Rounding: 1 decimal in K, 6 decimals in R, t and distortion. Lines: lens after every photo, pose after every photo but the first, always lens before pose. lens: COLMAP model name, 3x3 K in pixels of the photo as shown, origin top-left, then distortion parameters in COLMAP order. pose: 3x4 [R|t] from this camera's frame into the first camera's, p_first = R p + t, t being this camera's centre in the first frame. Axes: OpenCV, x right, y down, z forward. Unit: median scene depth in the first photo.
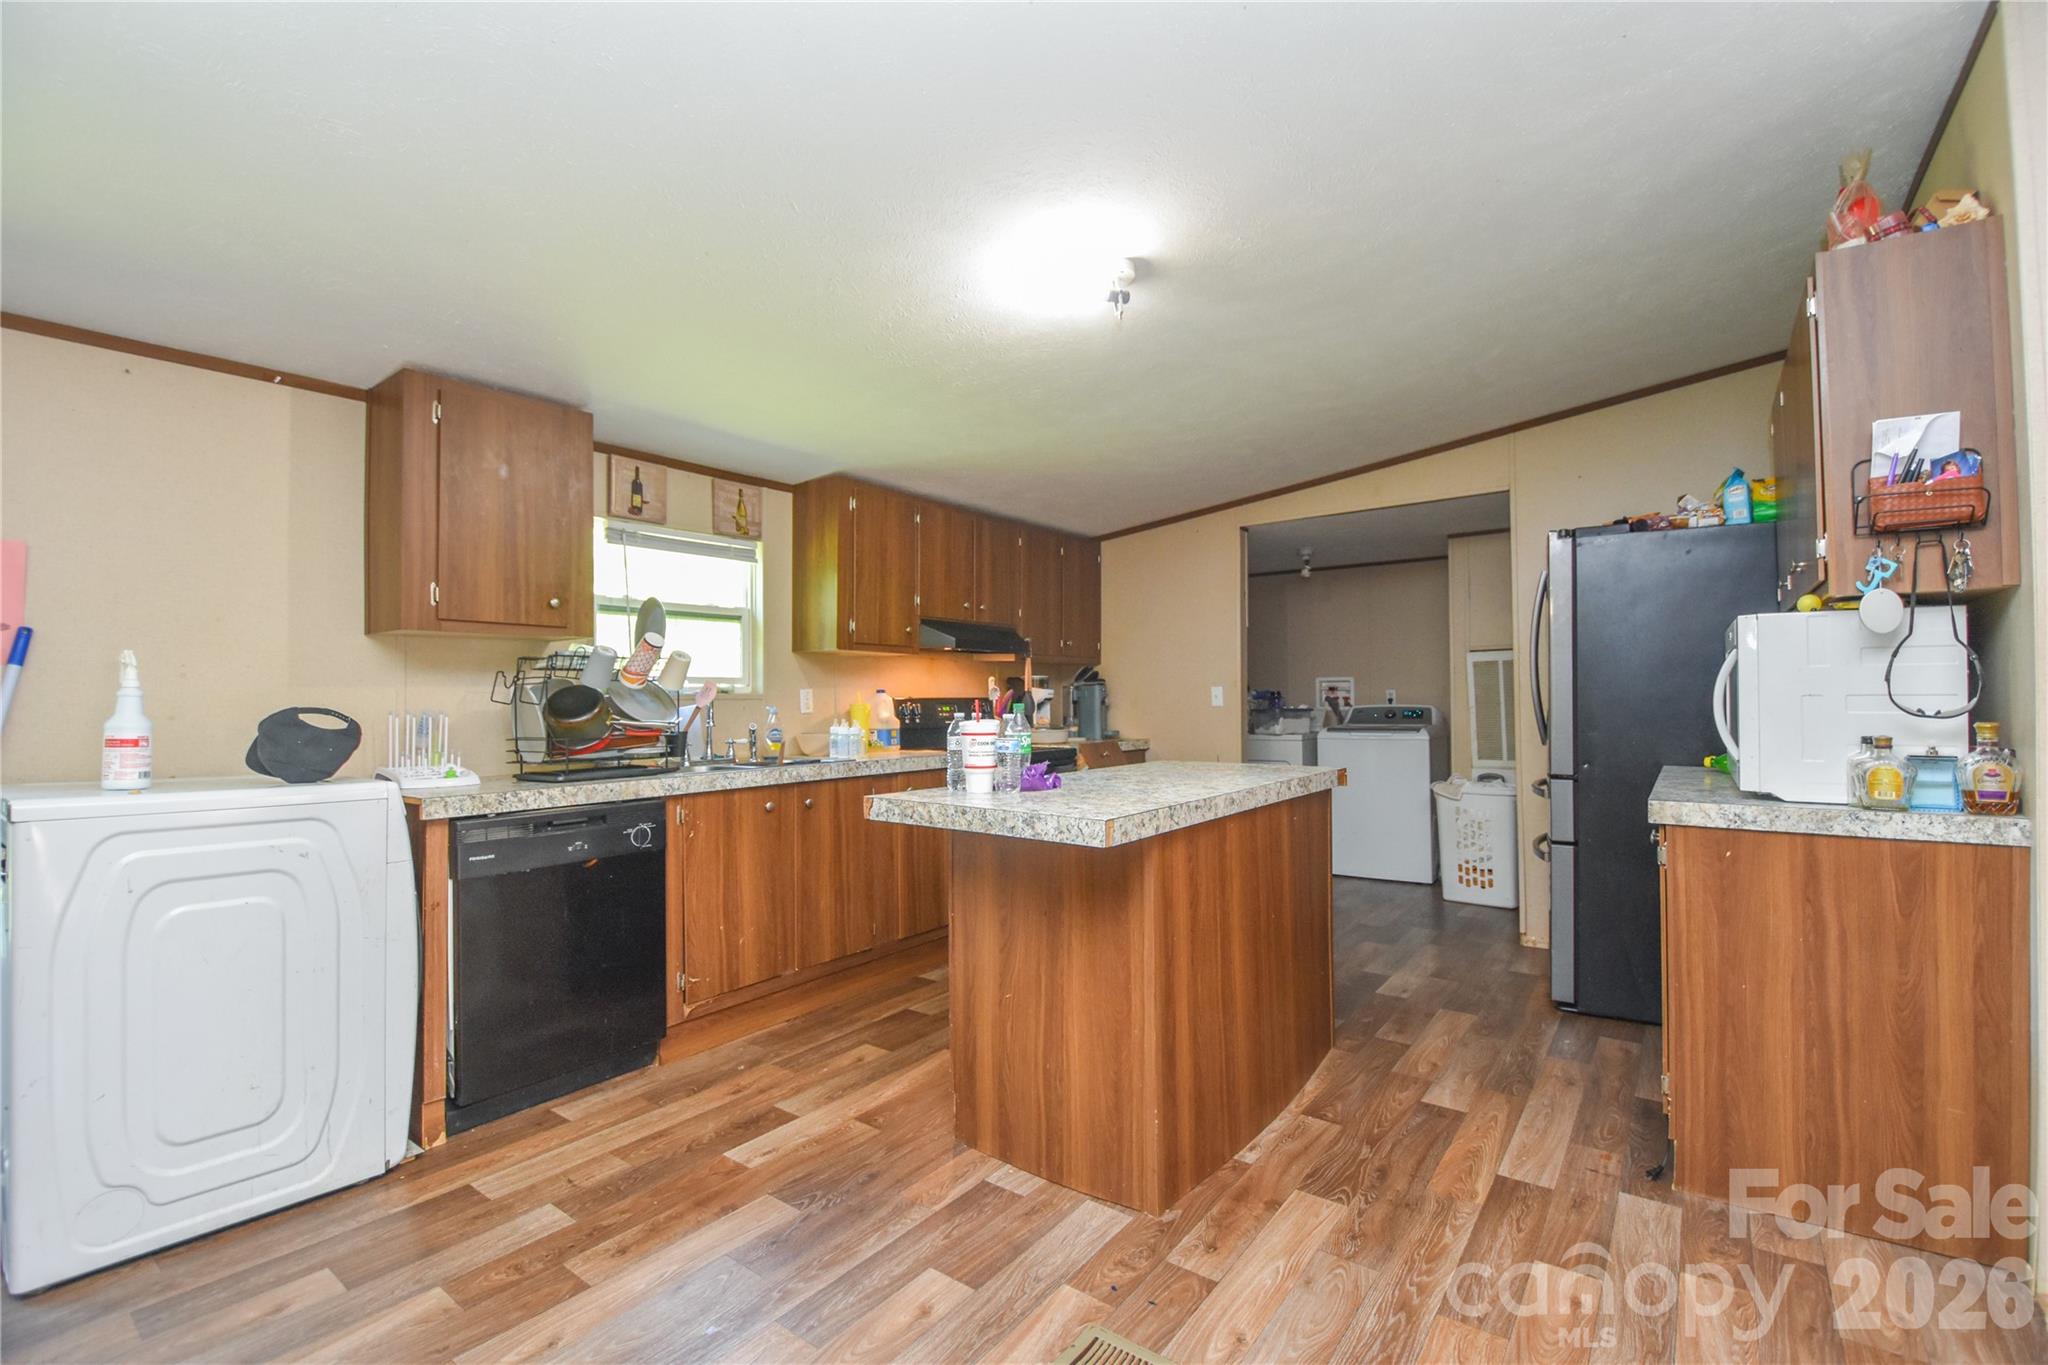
lens RADIAL K [[896.8, 0, 1024.0], [0, 896.8, 682.5], [0, 0, 1]] dist [0.017760, -0.021702]
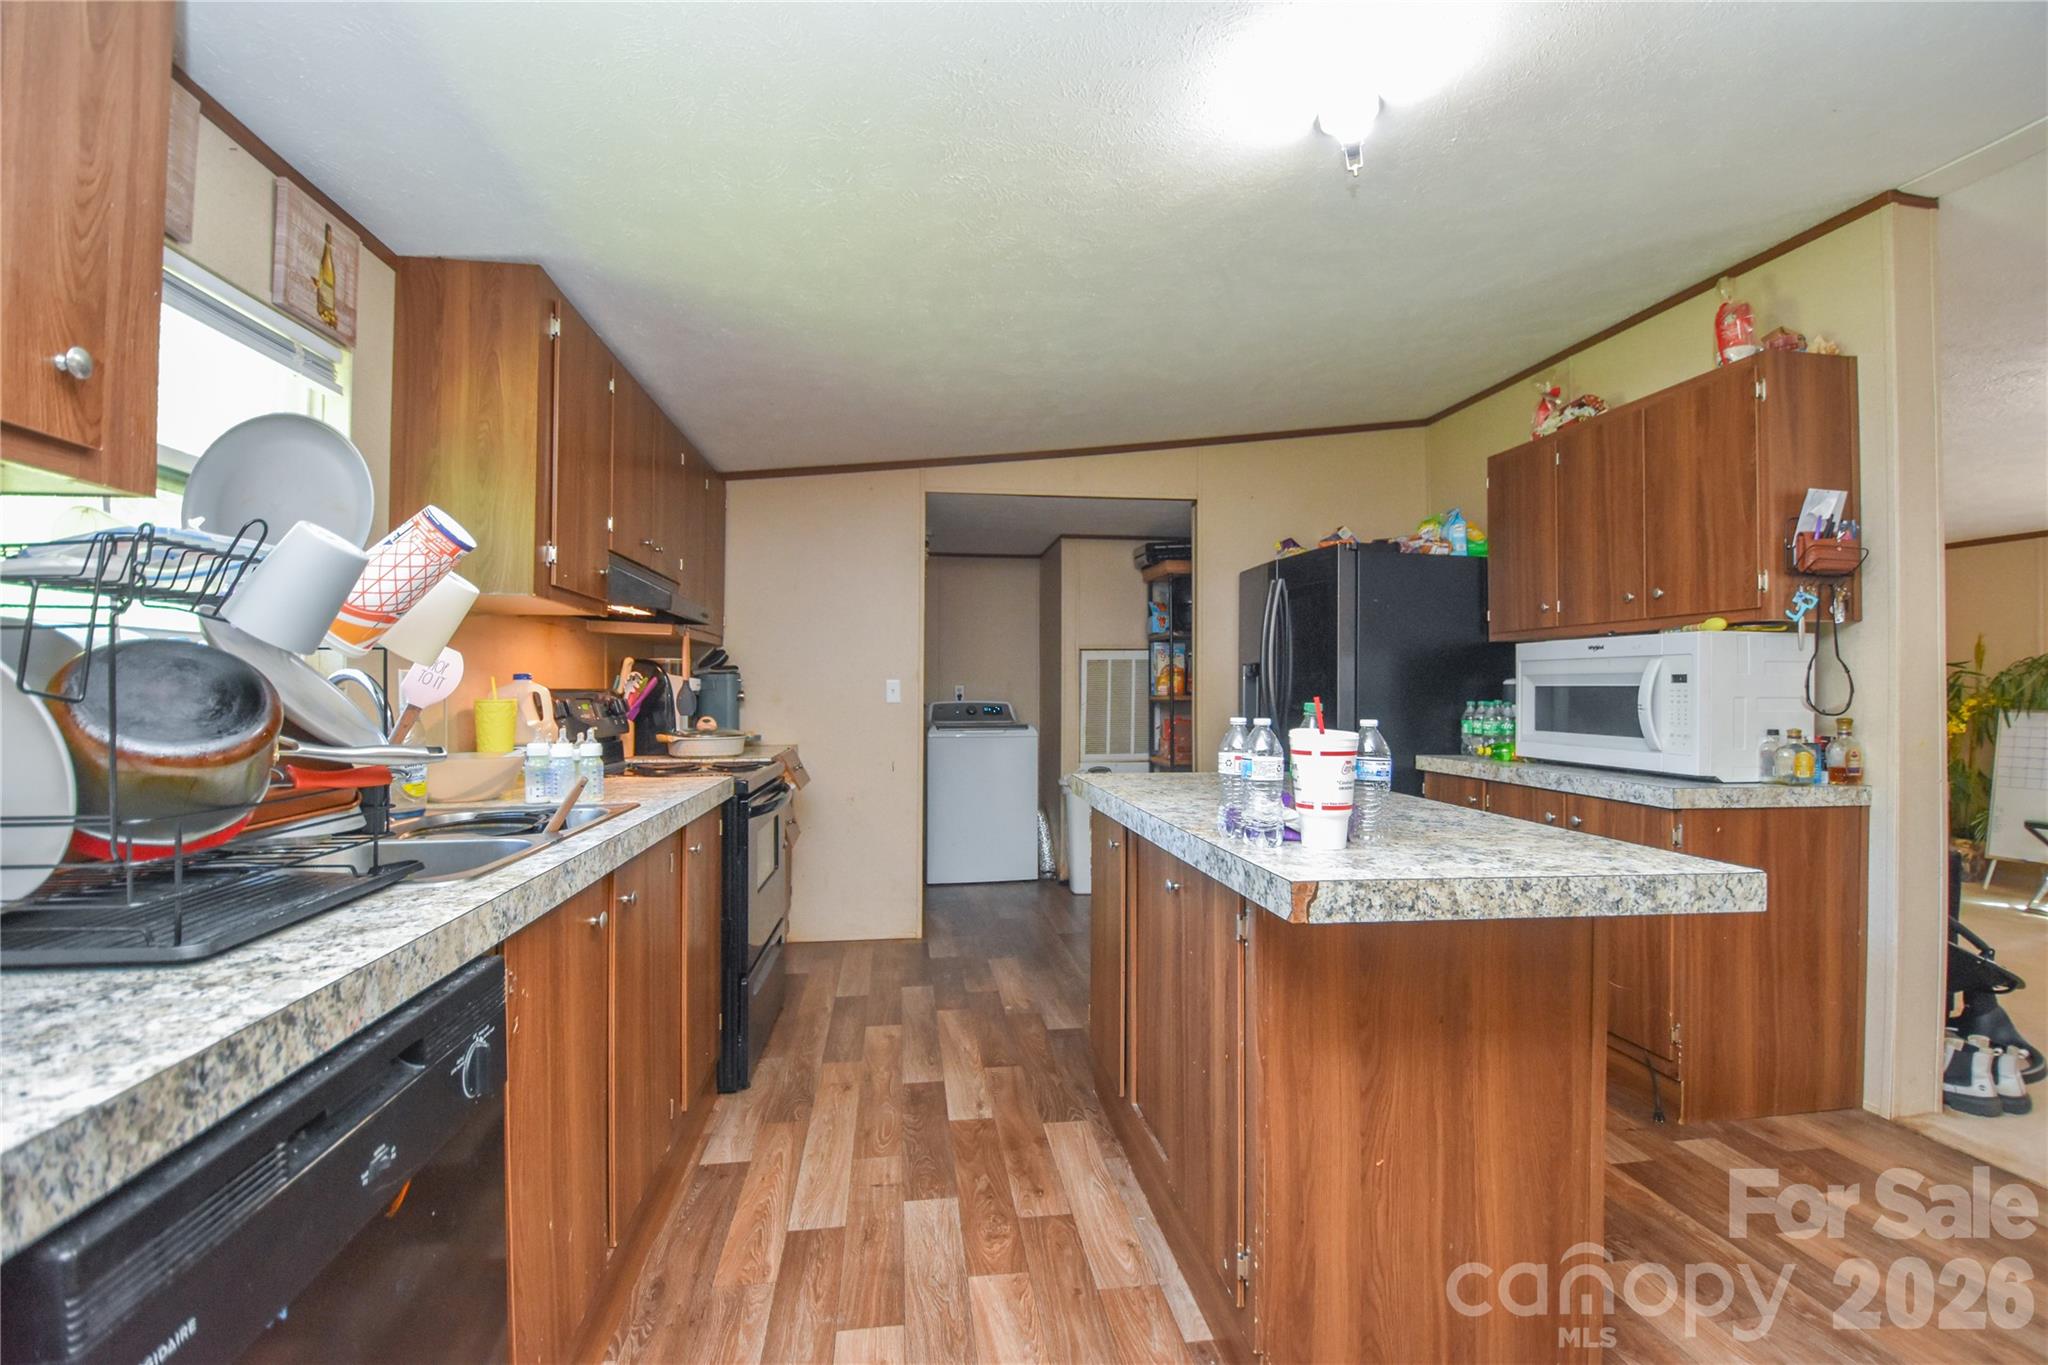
lens RADIAL K [[896.8, 0, 1024.0], [0, 896.8, 682.5], [0, 0, 1]] dist [0.017760, -0.021702]
pose [[0.707011, 0.017070, 0.706997, -0.668995], [-0.021662, 0.999762, -0.002476, 0.016322], [-0.706871, -0.013565, 0.707213, 0.751049]]
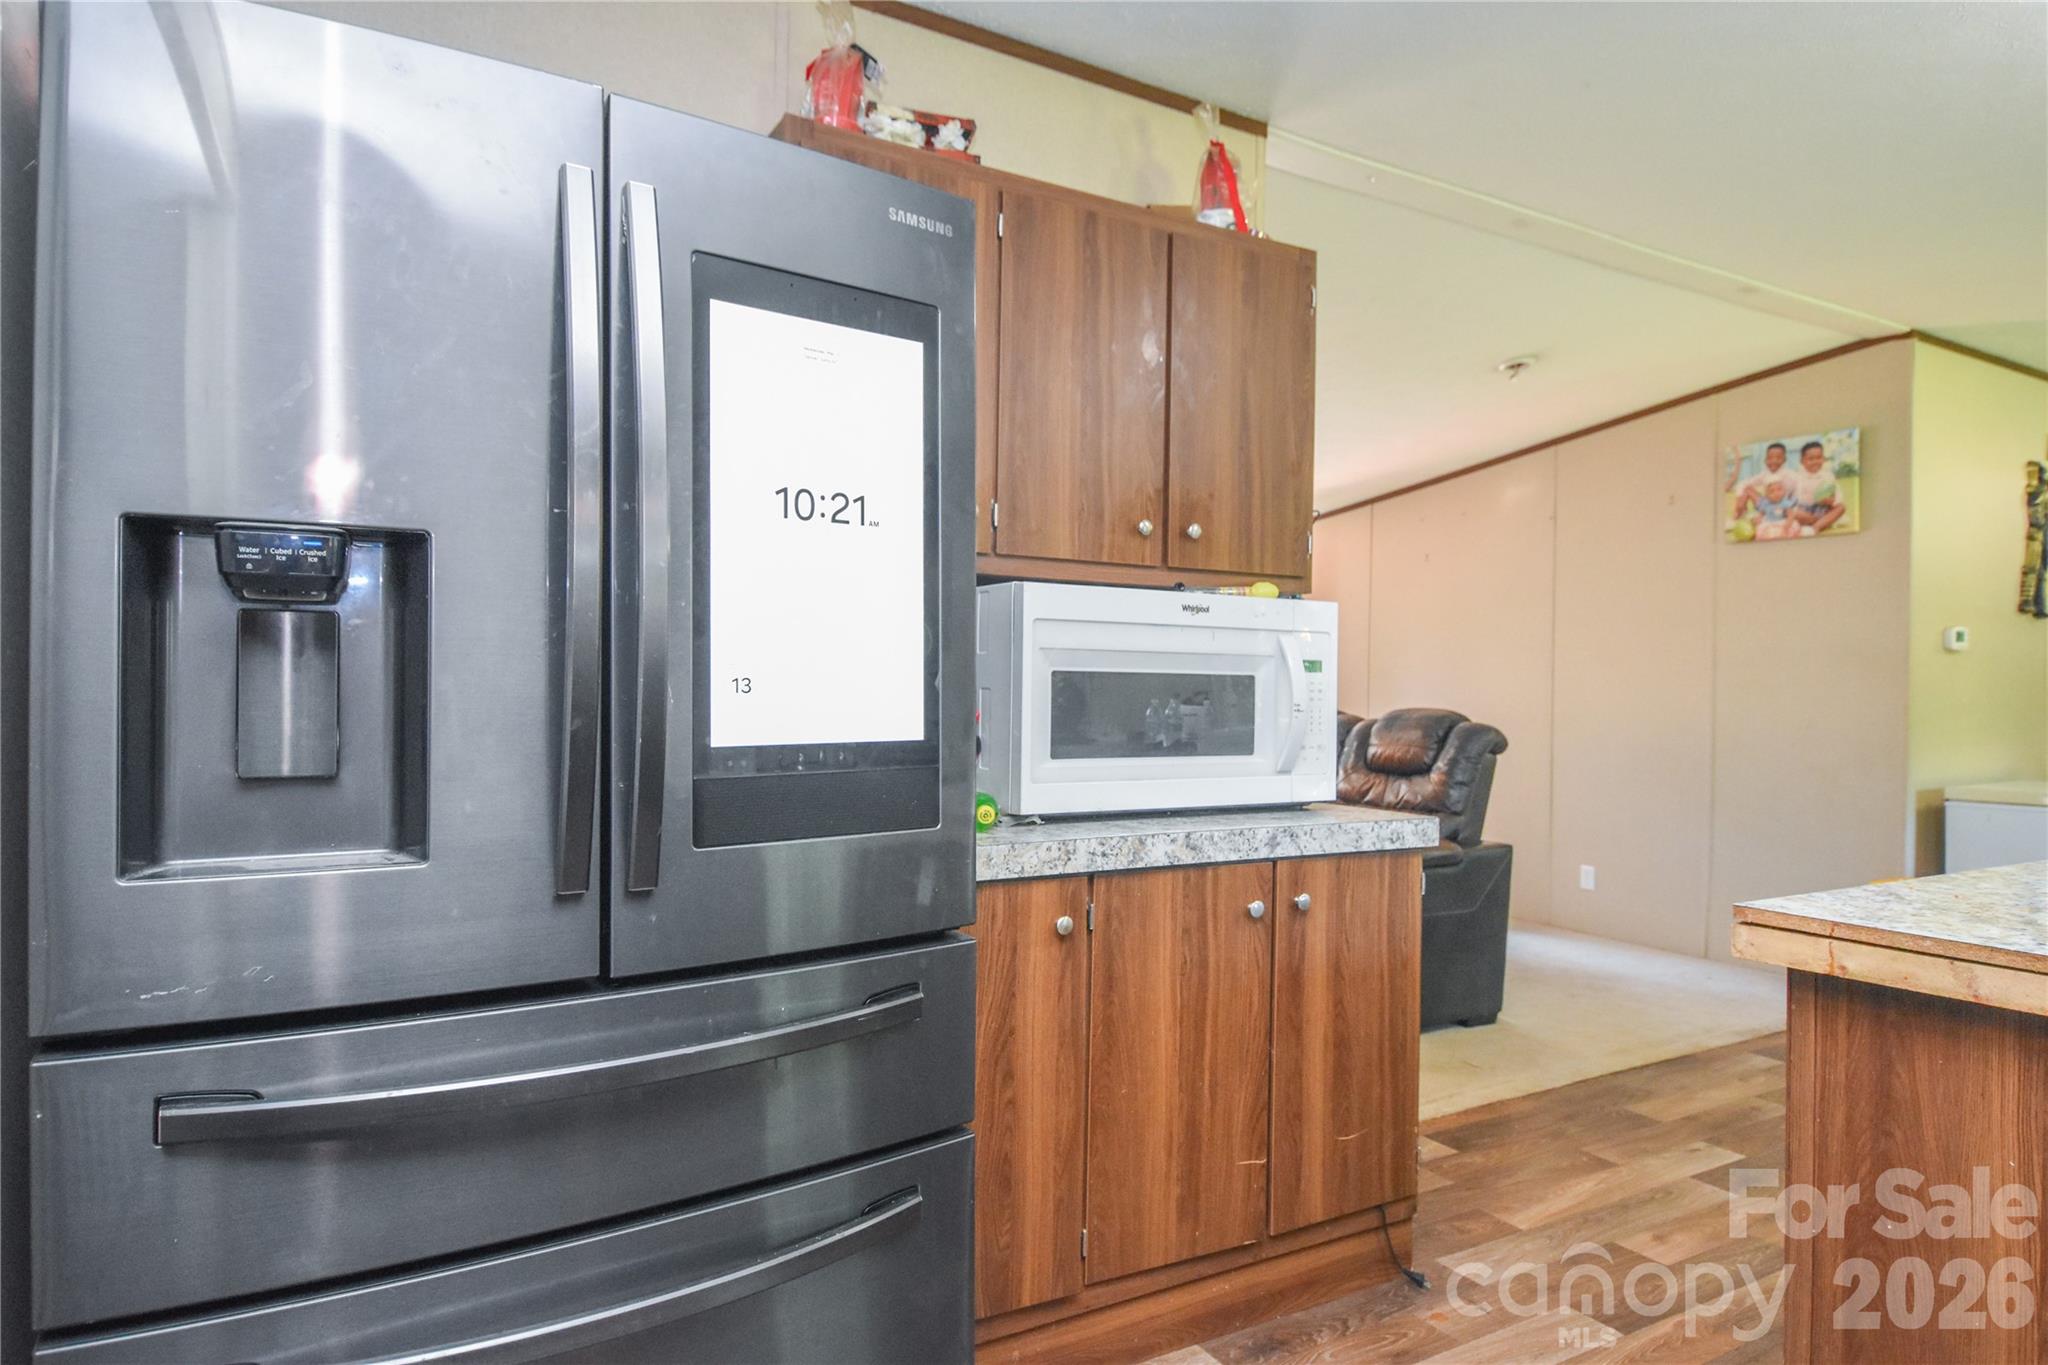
lens RADIAL K [[1190.0, 0, 1039.2], [0, 1190.0, 695.5], [0, 0, 1]] dist [0.020735, -0.025710]
pose [[-0.918100, 0.002460, 0.396342, 0.577371], [-0.005692, 0.999796, -0.019389, 0.039328], [-0.396309, -0.020057, -0.917898, 2.091658]]
